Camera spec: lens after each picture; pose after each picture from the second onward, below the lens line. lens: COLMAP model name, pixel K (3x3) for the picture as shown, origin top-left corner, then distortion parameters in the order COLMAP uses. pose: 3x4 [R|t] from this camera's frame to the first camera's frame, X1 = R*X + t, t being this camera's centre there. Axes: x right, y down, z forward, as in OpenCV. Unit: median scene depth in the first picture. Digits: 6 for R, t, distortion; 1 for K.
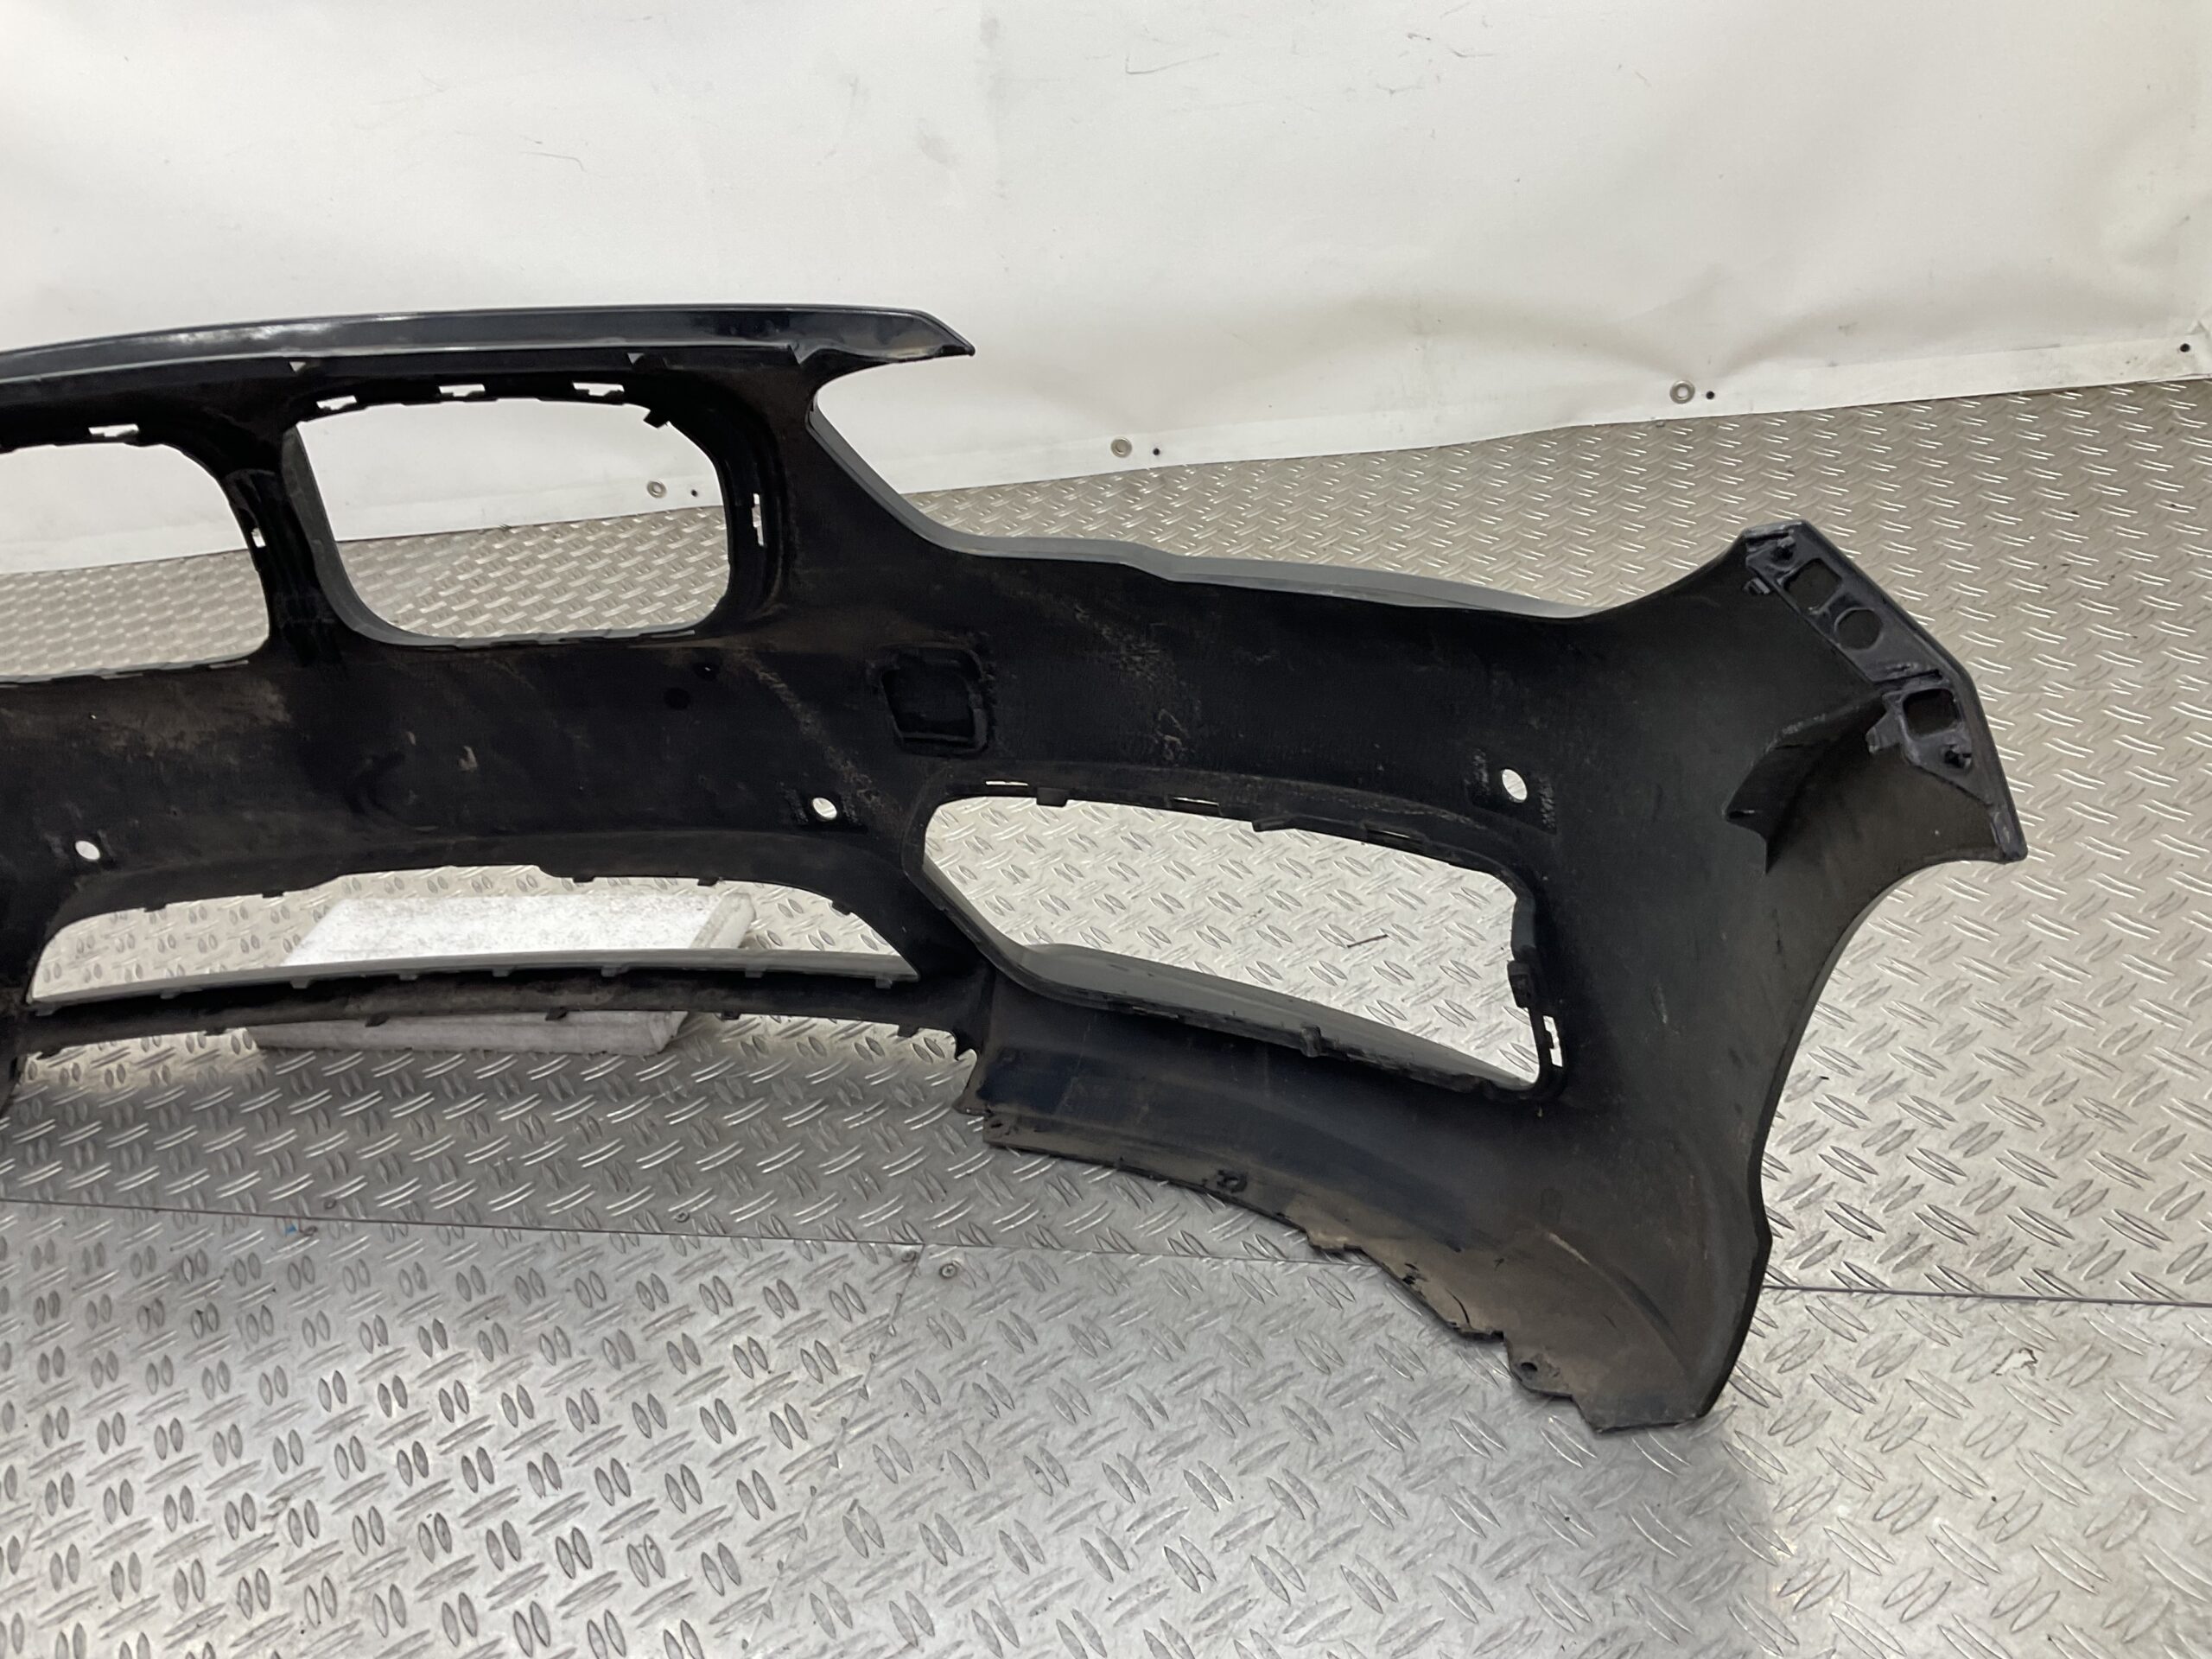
lens RADIAL K [[1886.8, 0, 1103.3], [0, 1886.8, 828.9], [0, 0, 1]] dist [0.059072, -0.098004]
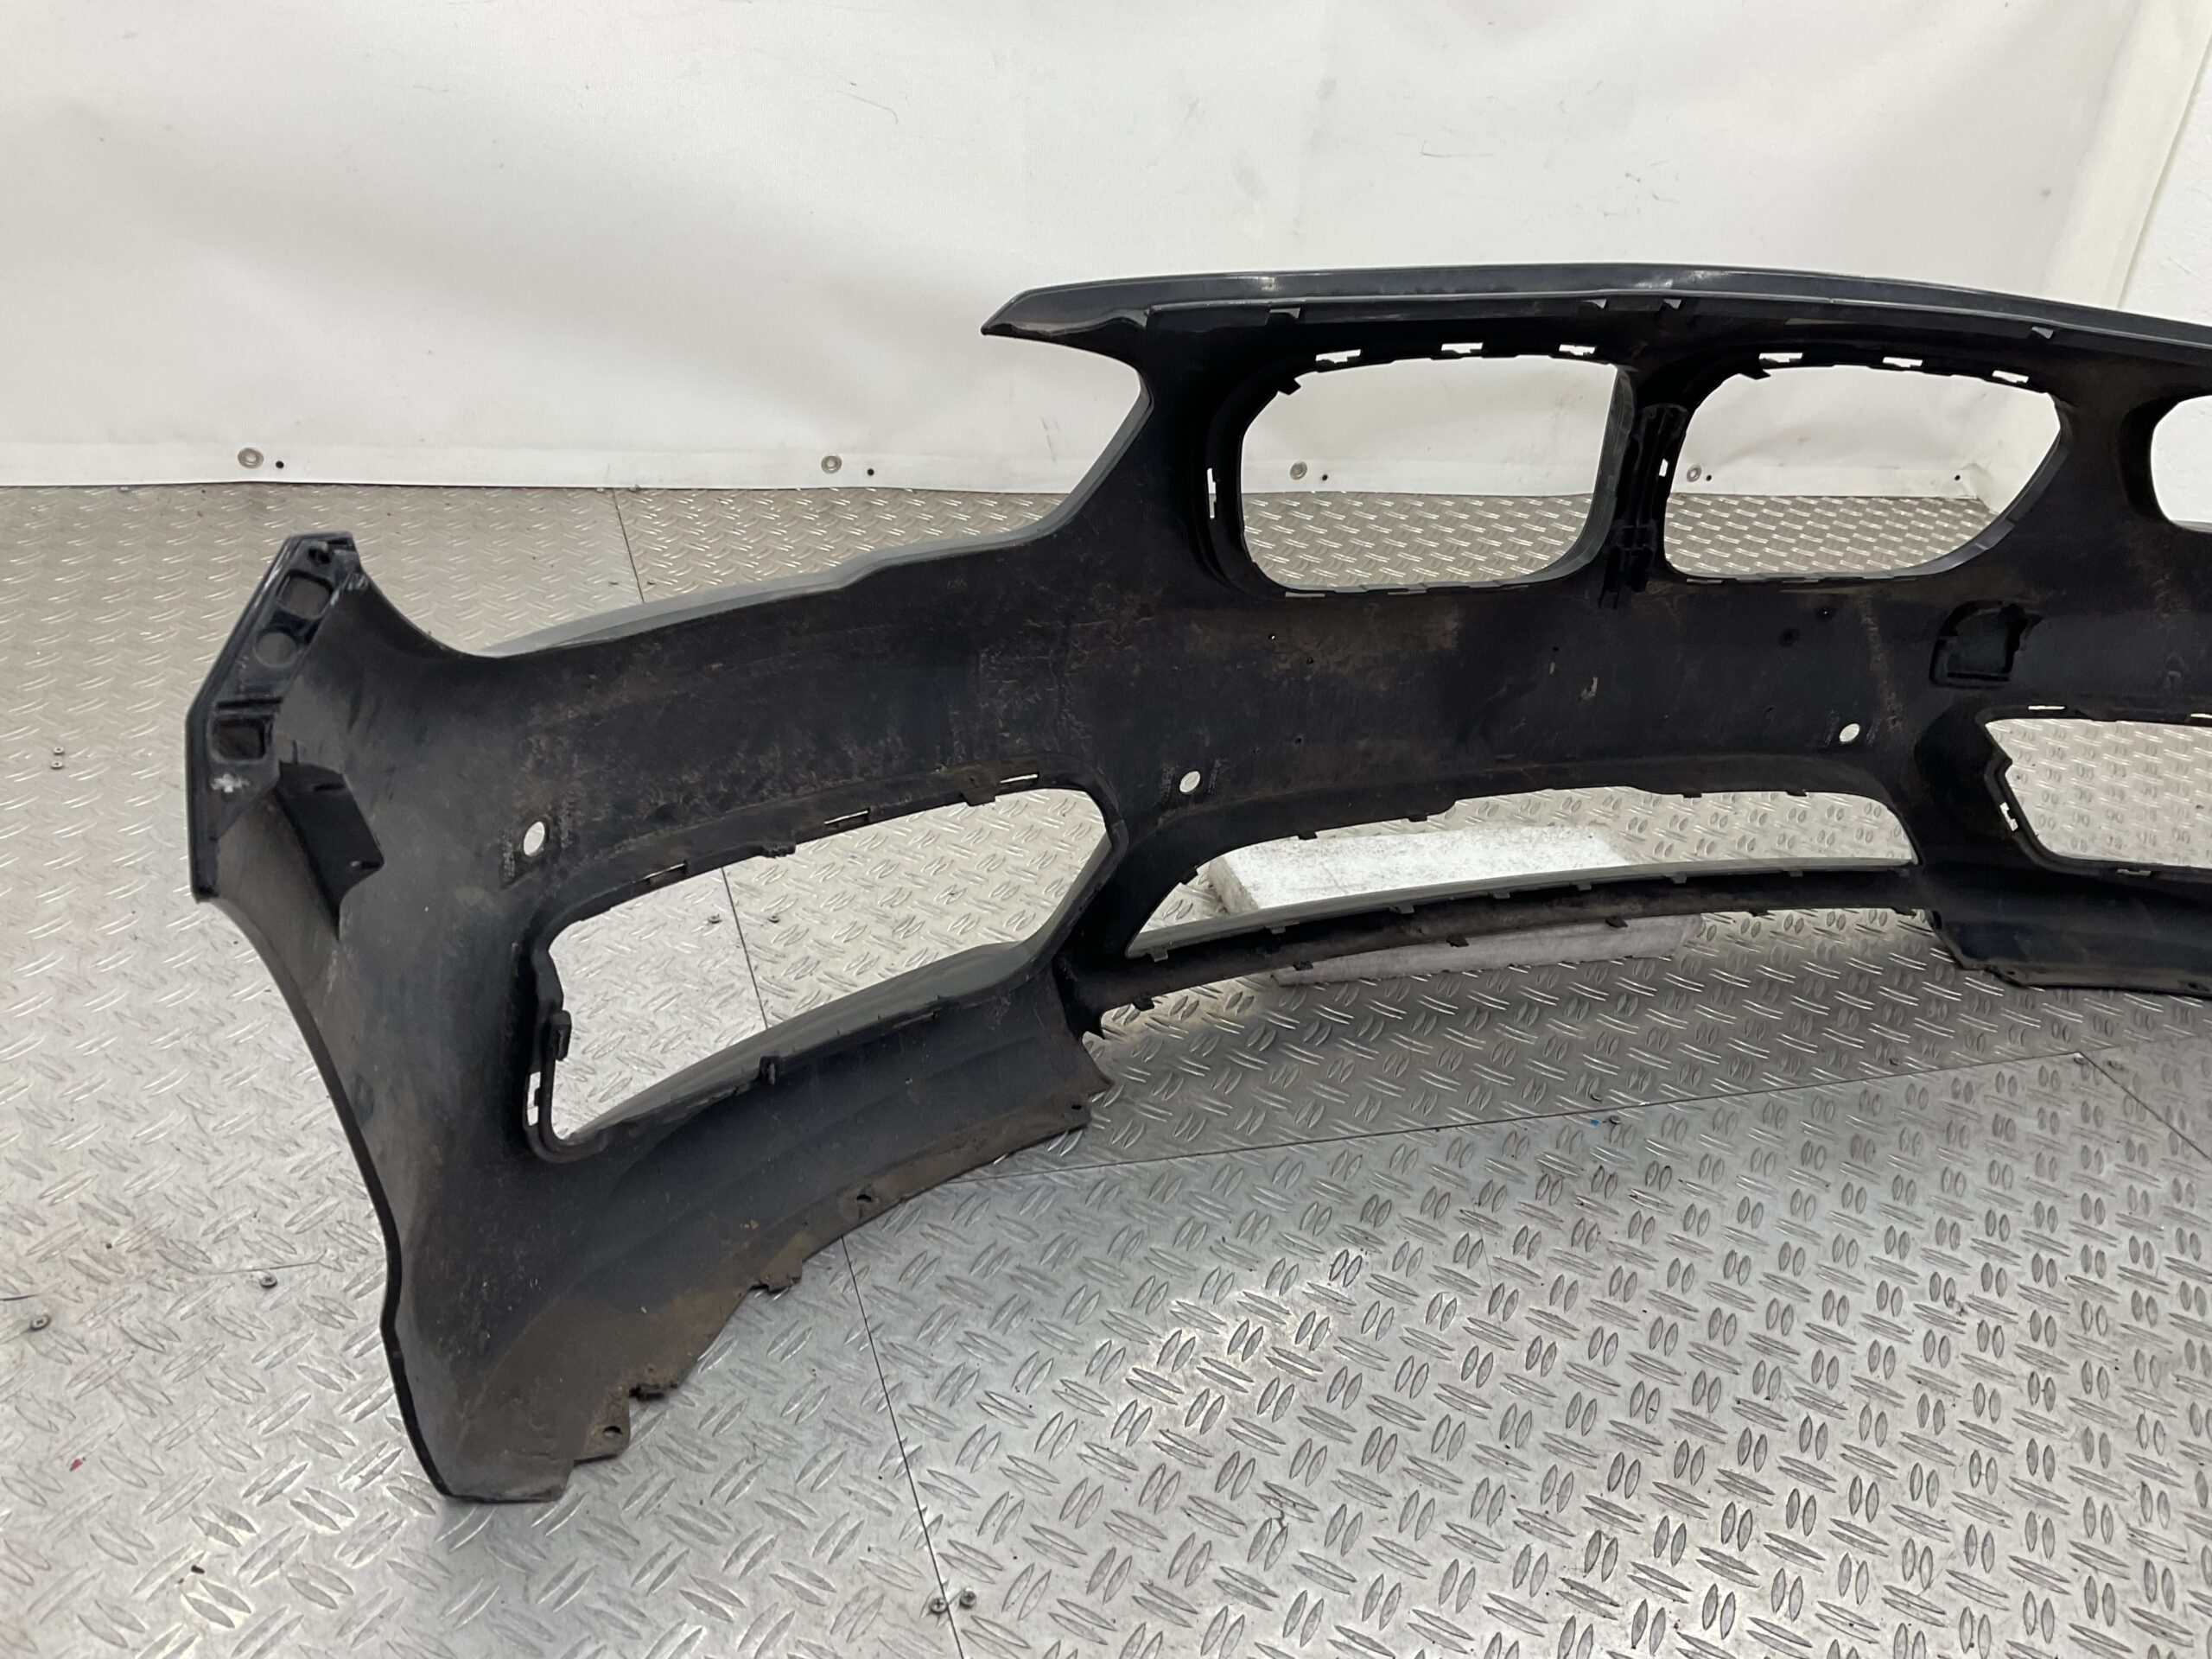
lens RADIAL K [[1886.8, 0, 1107.6], [0, 1886.8, 839.8], [0, 0, 1]] dist [0.059072, -0.098004]
pose [[0.787629, -0.015564, 0.615953, -1.116141], [0.041727, 0.998733, -0.028121, 0.063021], [-0.614735, 0.047851, 0.787281, 0.284264]]
